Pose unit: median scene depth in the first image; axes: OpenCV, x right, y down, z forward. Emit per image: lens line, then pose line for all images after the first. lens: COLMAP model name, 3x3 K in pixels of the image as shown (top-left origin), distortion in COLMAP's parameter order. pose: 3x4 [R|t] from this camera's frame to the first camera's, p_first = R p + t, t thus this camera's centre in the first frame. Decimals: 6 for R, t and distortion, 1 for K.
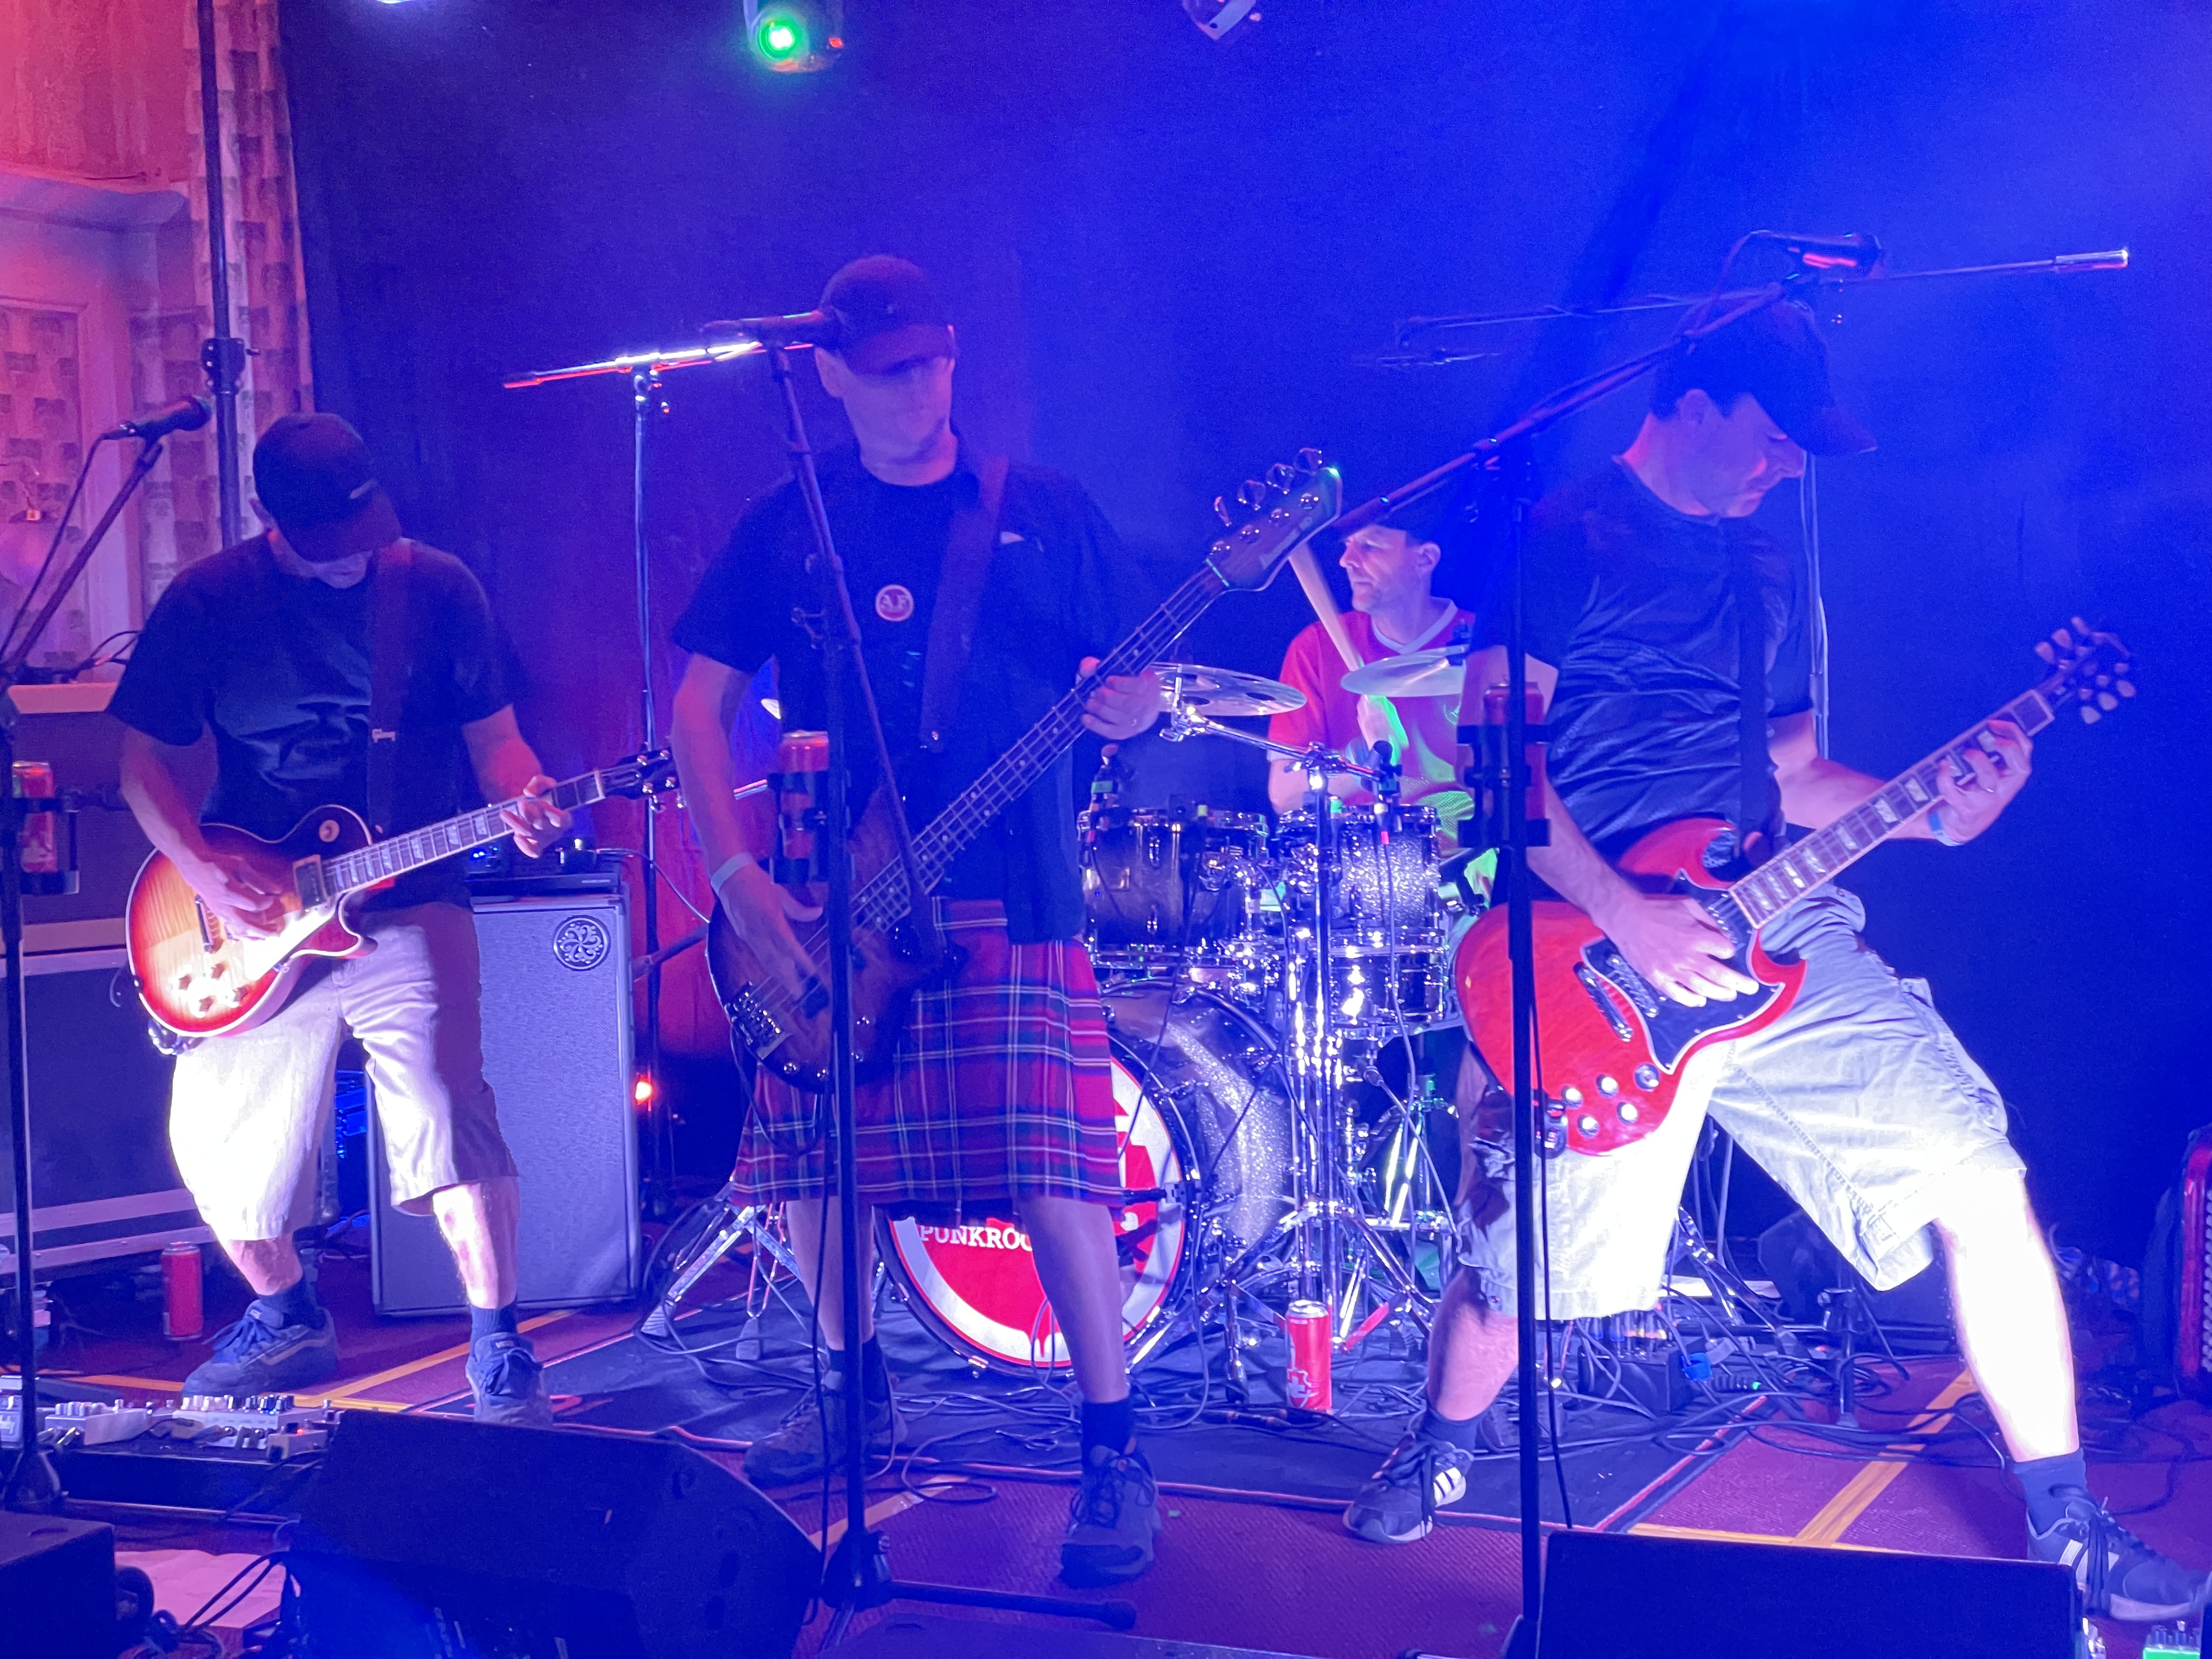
lens RADIAL K [[3298.1, 0, 1131.3], [0, 3298.1, 815.5], [0, 0, 1]] dist [0.123115, 0.000000]
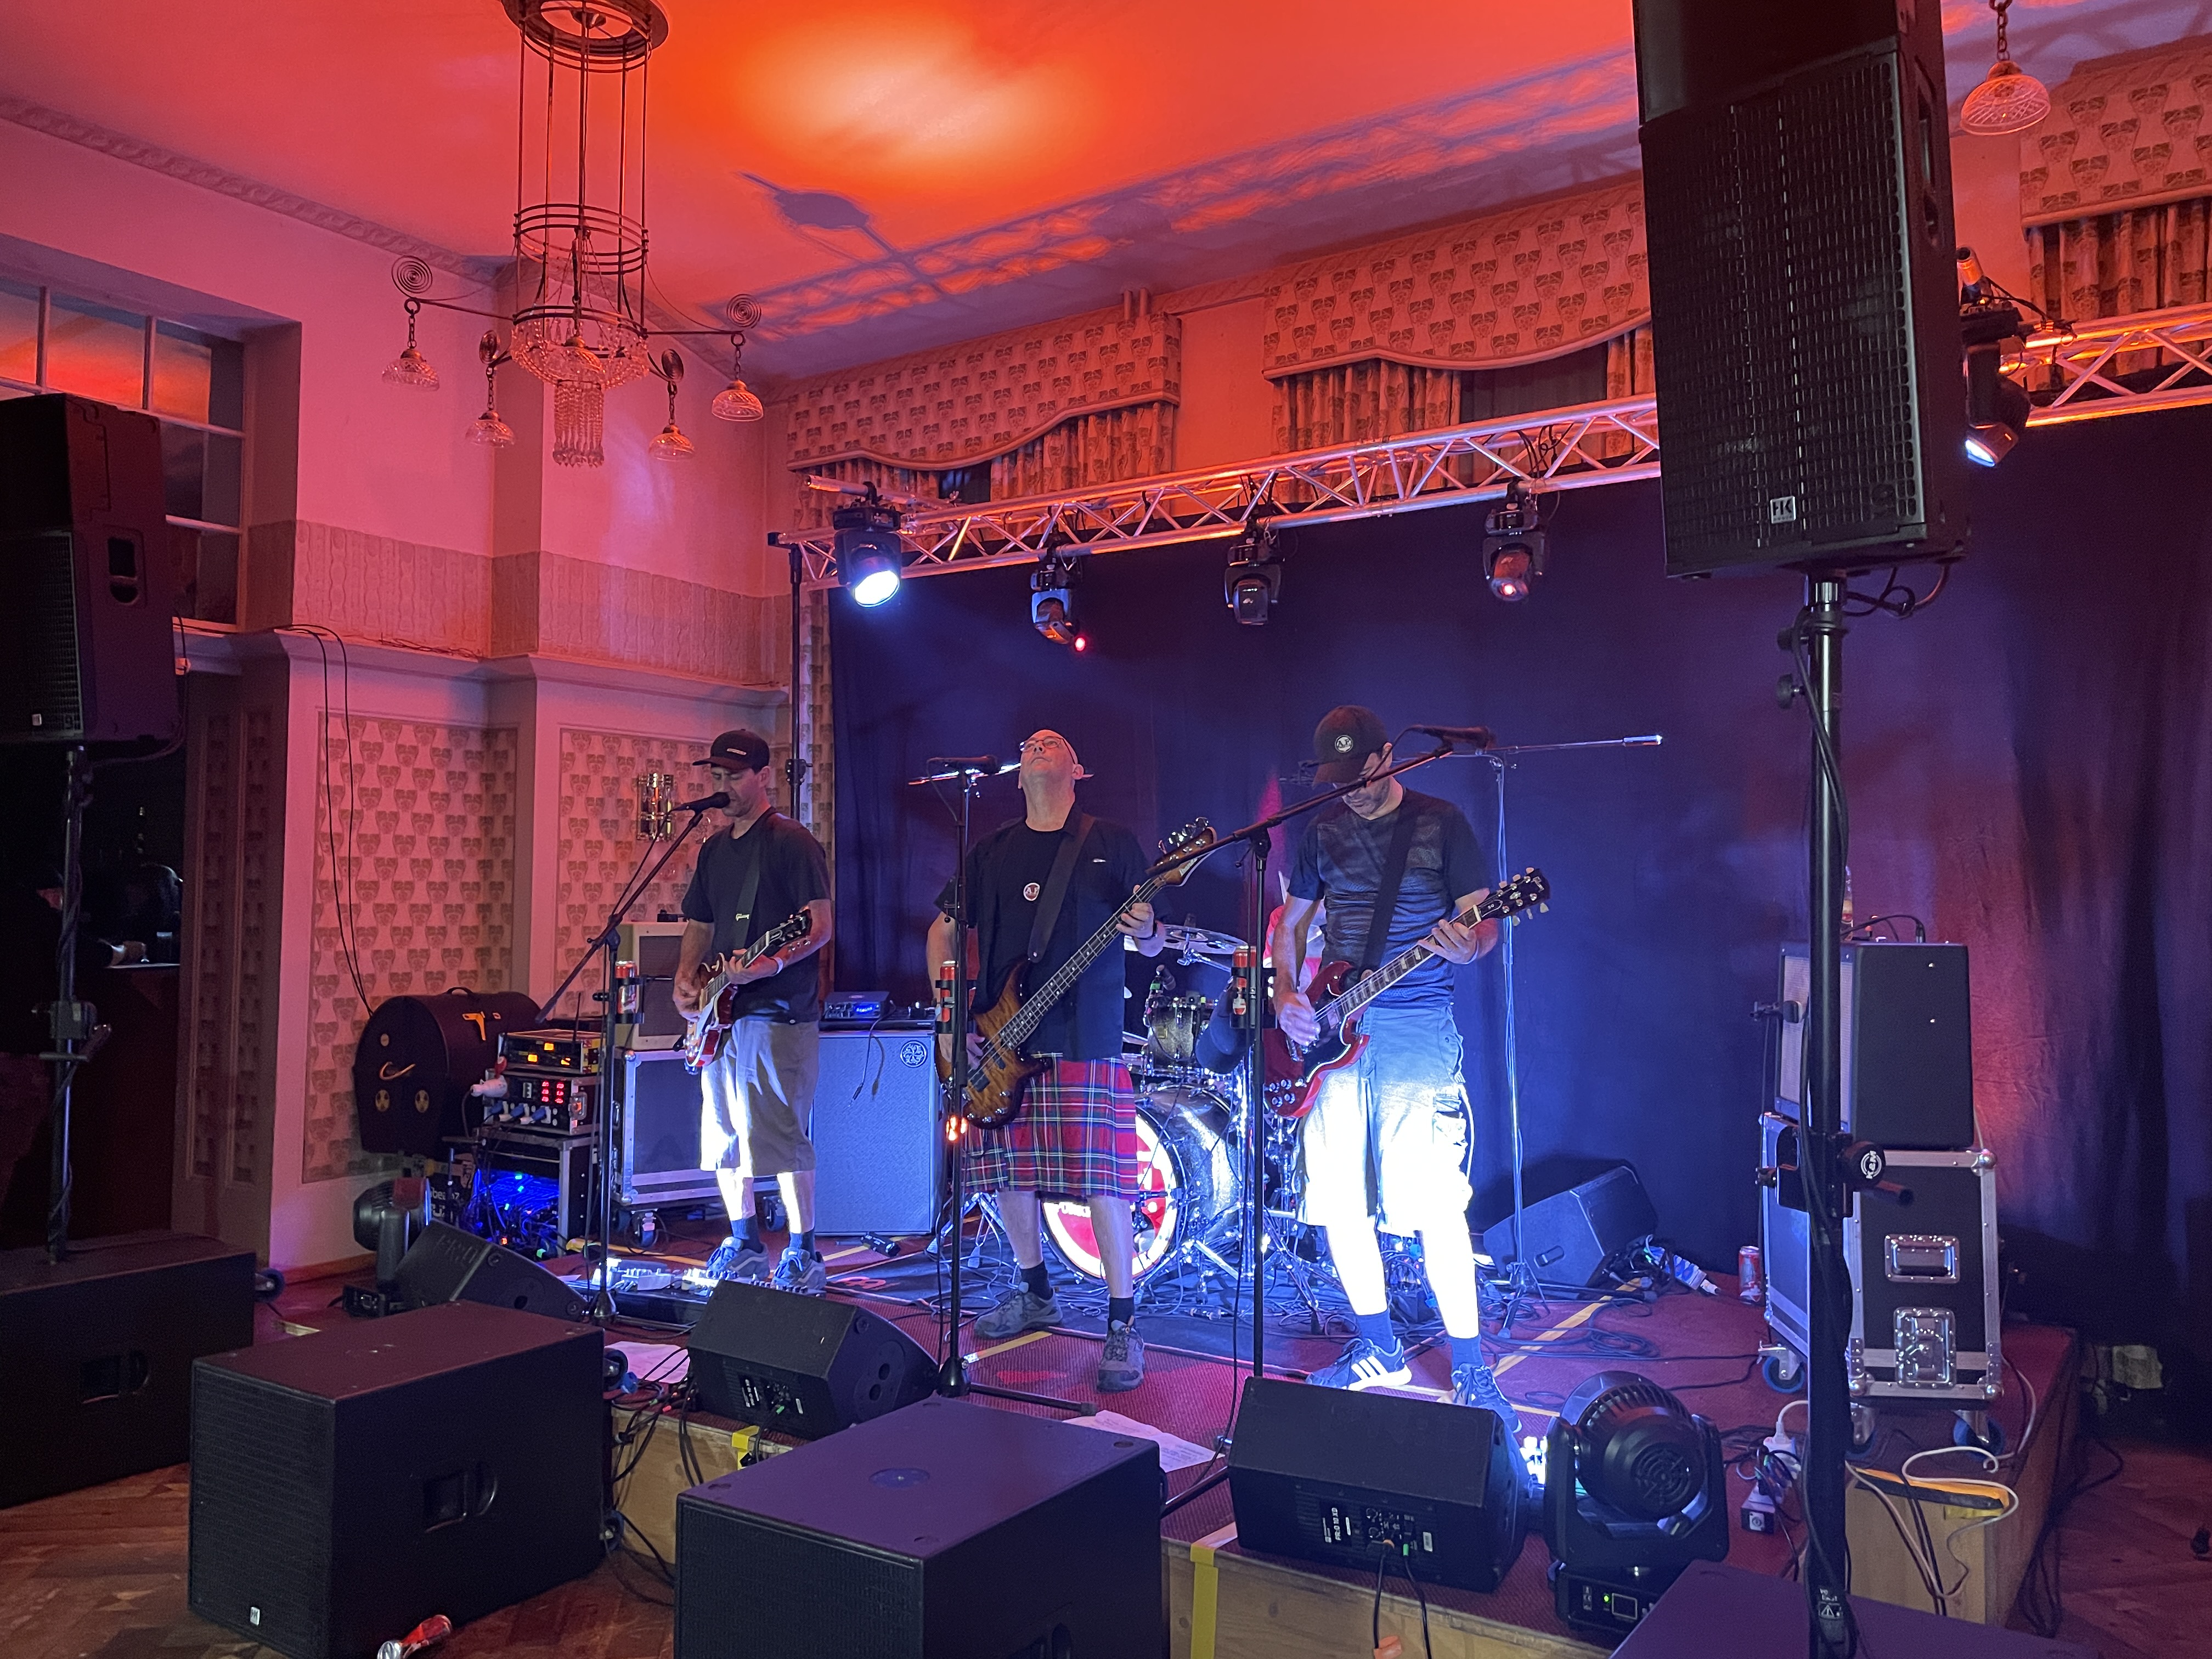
lens RADIAL K [[1667.1, 0, 1119.0], [0, 1667.1, 811.6], [0, 0, 1]] dist [0.086502, -0.112887]
pose [[0.990152, 0.019773, -0.138594, 0.111995], [-0.034422, 0.993970, -0.104111, -0.008333], [0.135700, 0.107856, 0.984862, -0.023900]]
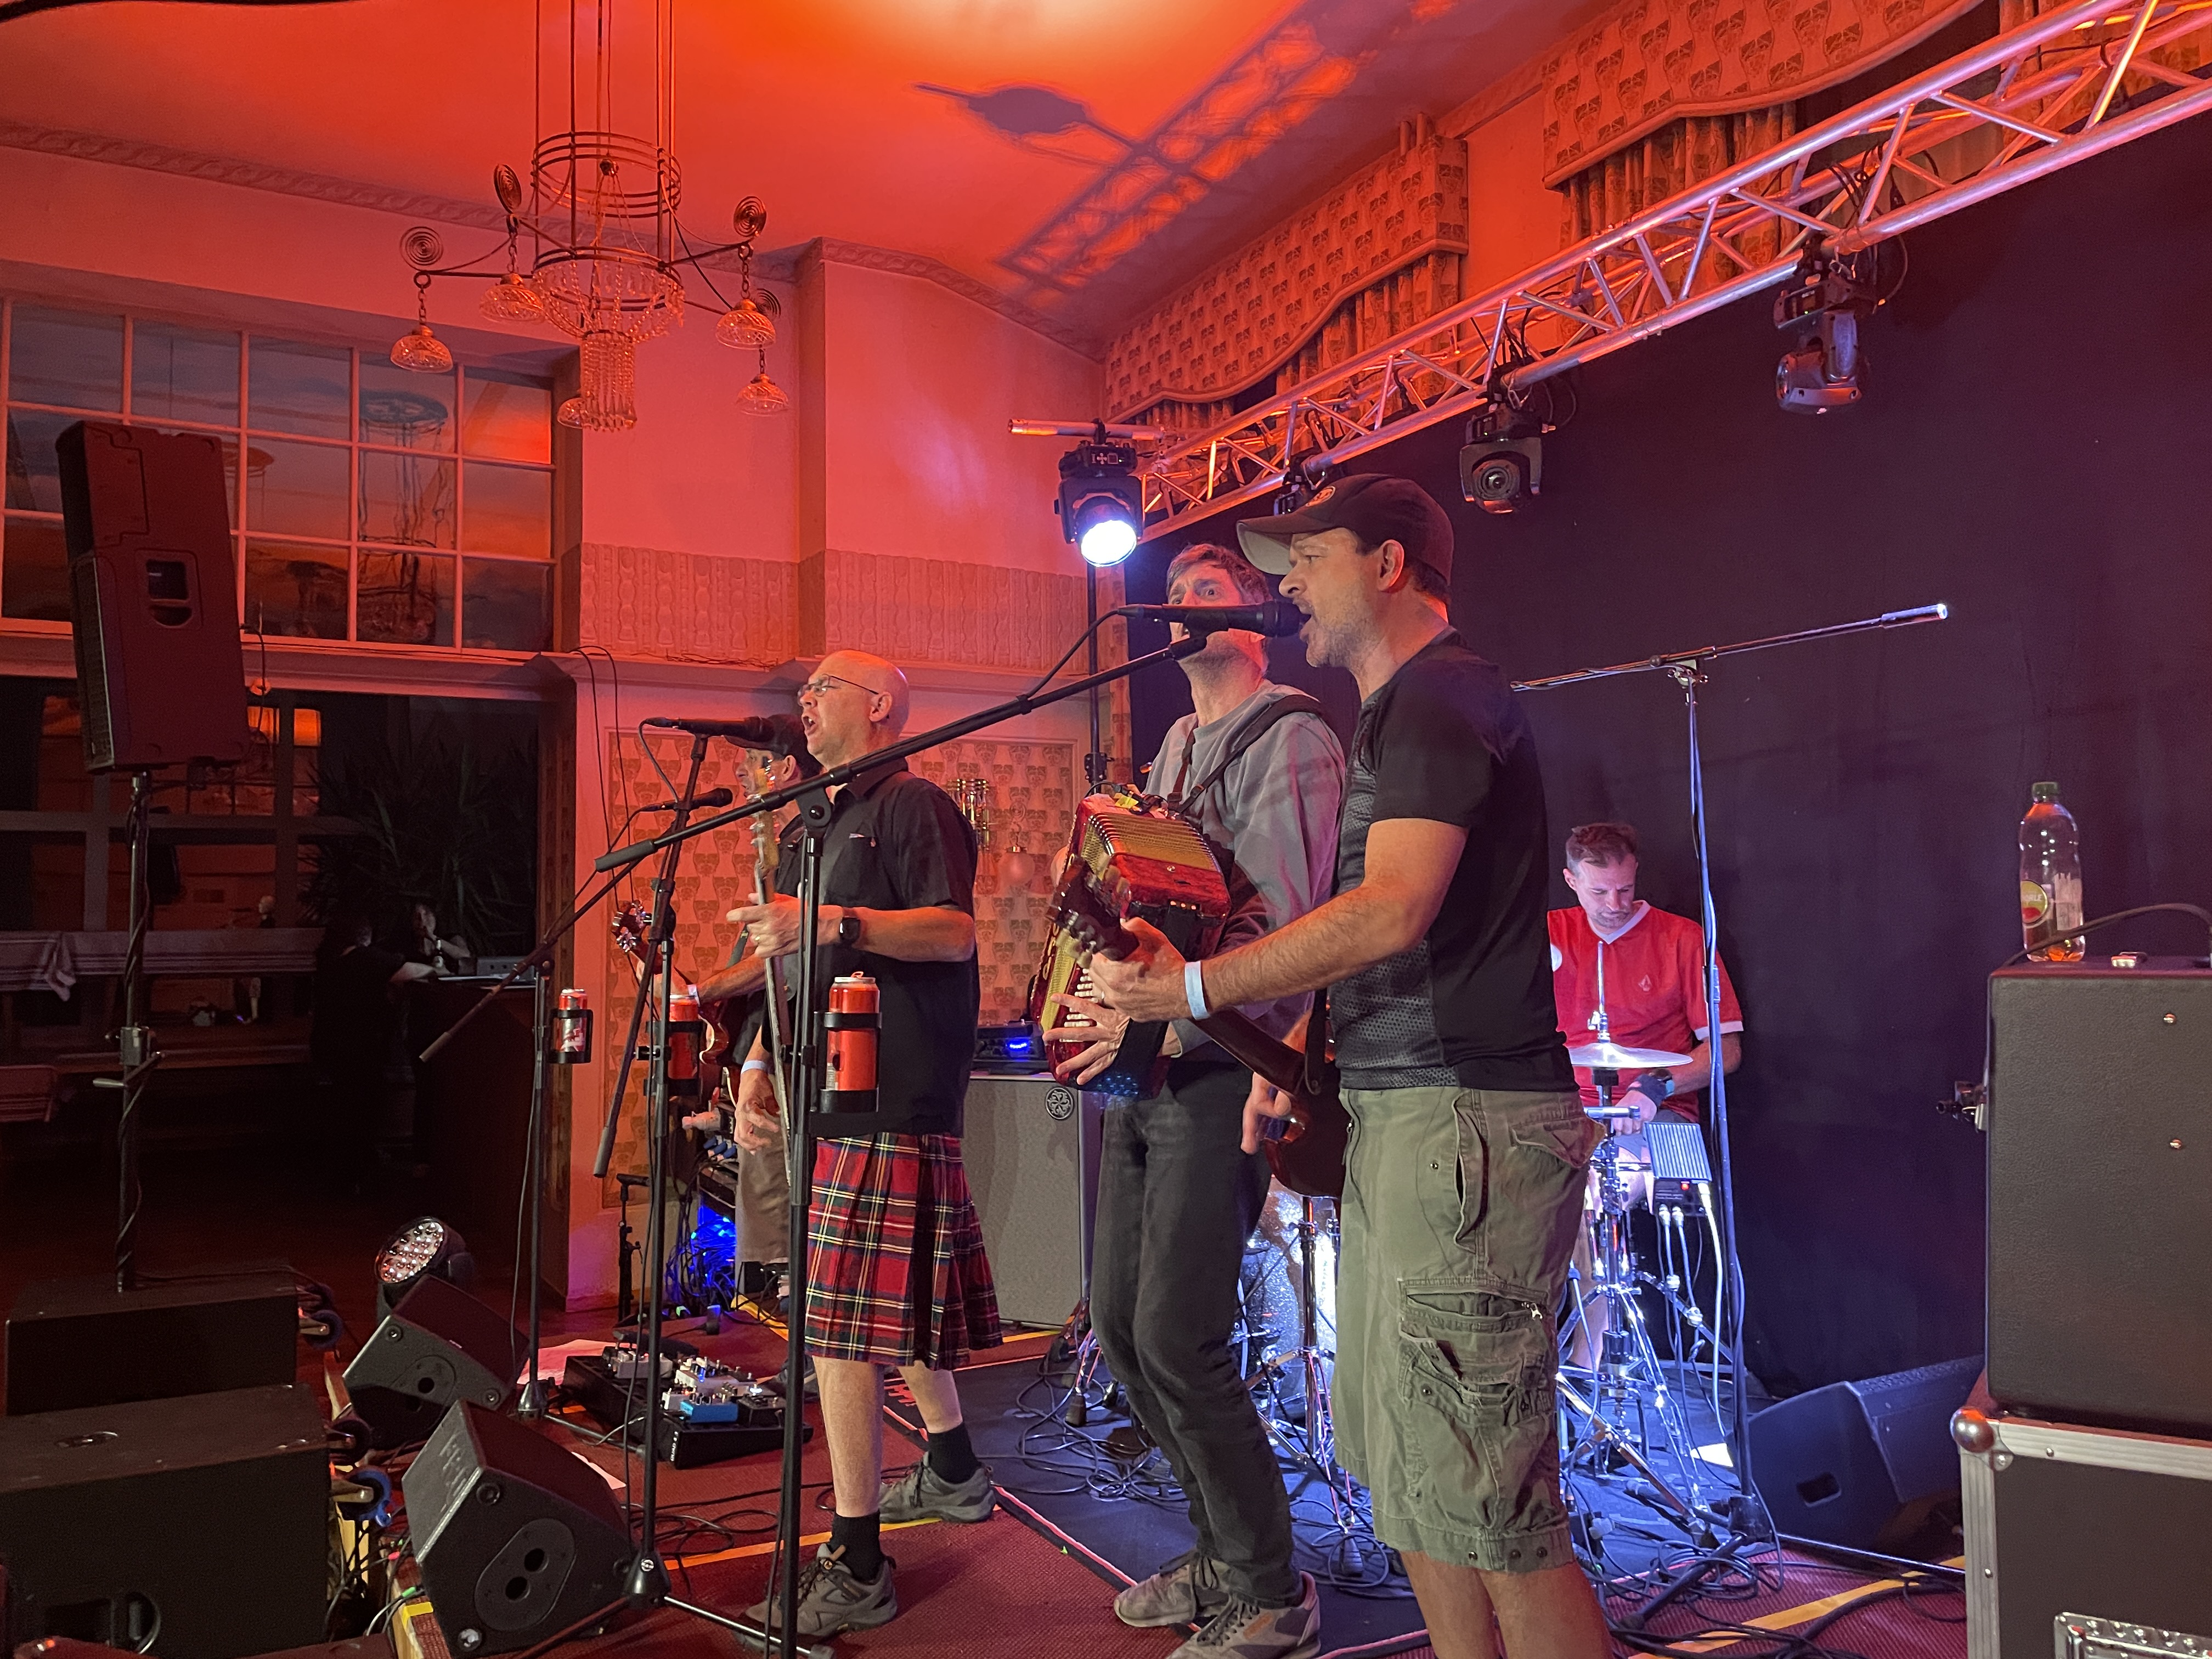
lens RADIAL K [[1667.1, 0, 1101.1], [0, 1667.1, 806.2], [0, 0, 1]] dist [0.086502, -0.112887]
pose [[0.812255, -0.025652, -0.582738, 0.379098], [-0.039312, 0.994354, -0.098567, -0.030910], [0.581976, 0.102970, 0.806660, 0.357373]]
